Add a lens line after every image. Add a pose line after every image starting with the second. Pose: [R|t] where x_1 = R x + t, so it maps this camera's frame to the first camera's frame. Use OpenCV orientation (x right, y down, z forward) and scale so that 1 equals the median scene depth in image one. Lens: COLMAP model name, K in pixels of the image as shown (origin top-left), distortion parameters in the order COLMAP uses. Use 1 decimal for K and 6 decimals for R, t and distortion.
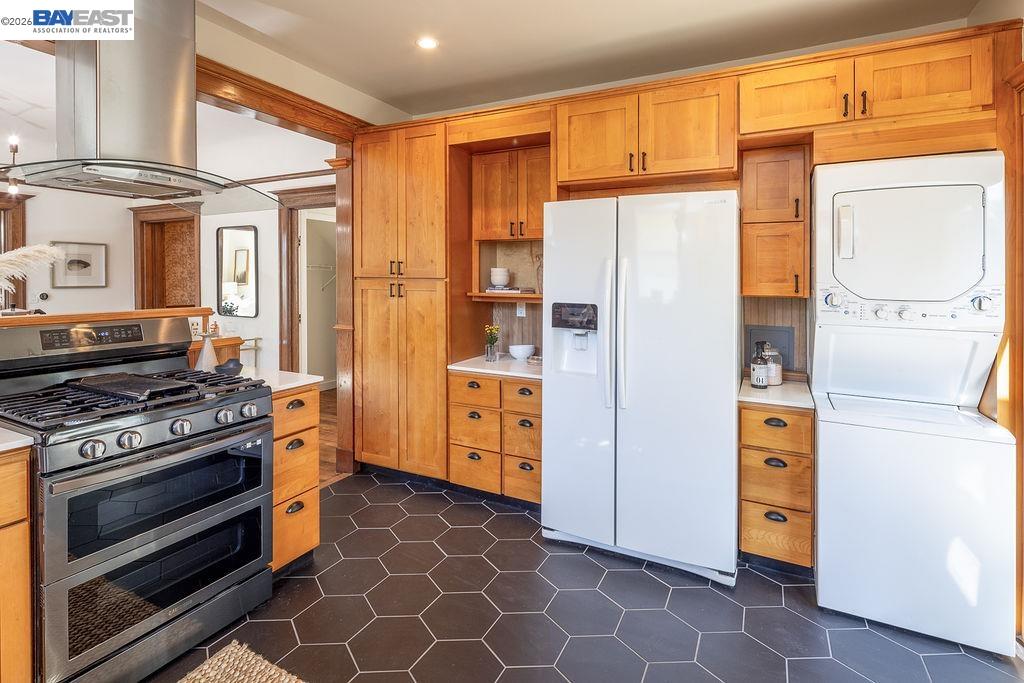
lens RADIAL K [[500.9, 0, 511.5], [0, 500.9, 279.3], [0, 0, 1]] dist [-0.001030, 0.000036]
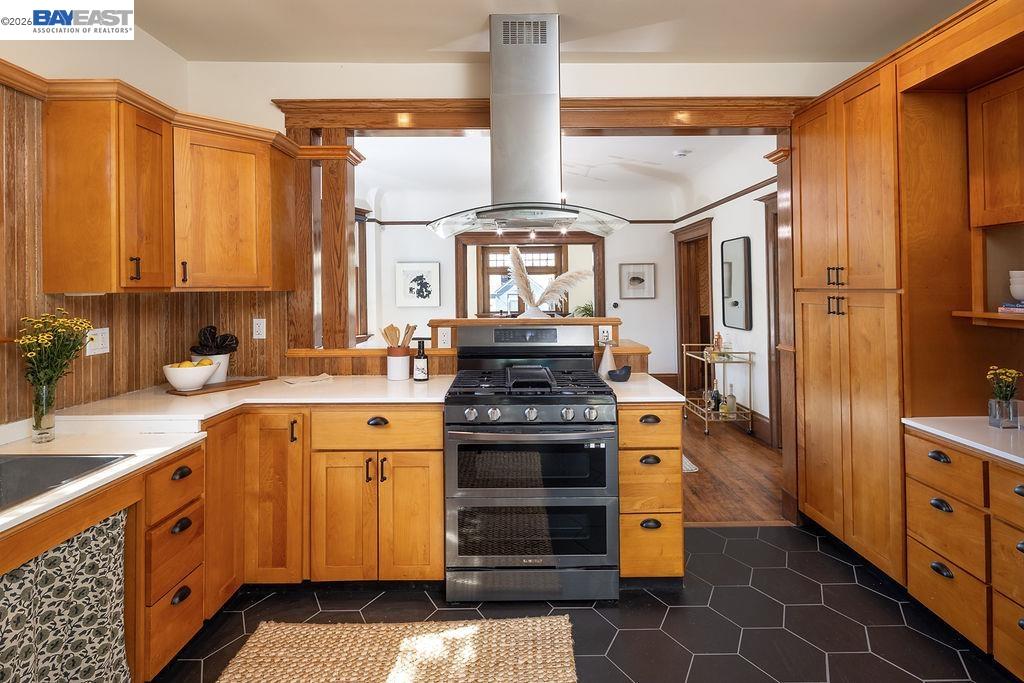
lens RADIAL K [[506.2, 0, 513.4], [0, 506.2, 290.9], [0, 0, 1]] dist [0.017809, -0.013316]
pose [[0.464125, -0.007147, -0.885741, 0.233158], [0.008096, 0.999960, -0.003827, -0.001502], [0.885733, -0.005395, 0.464165, 0.209877]]
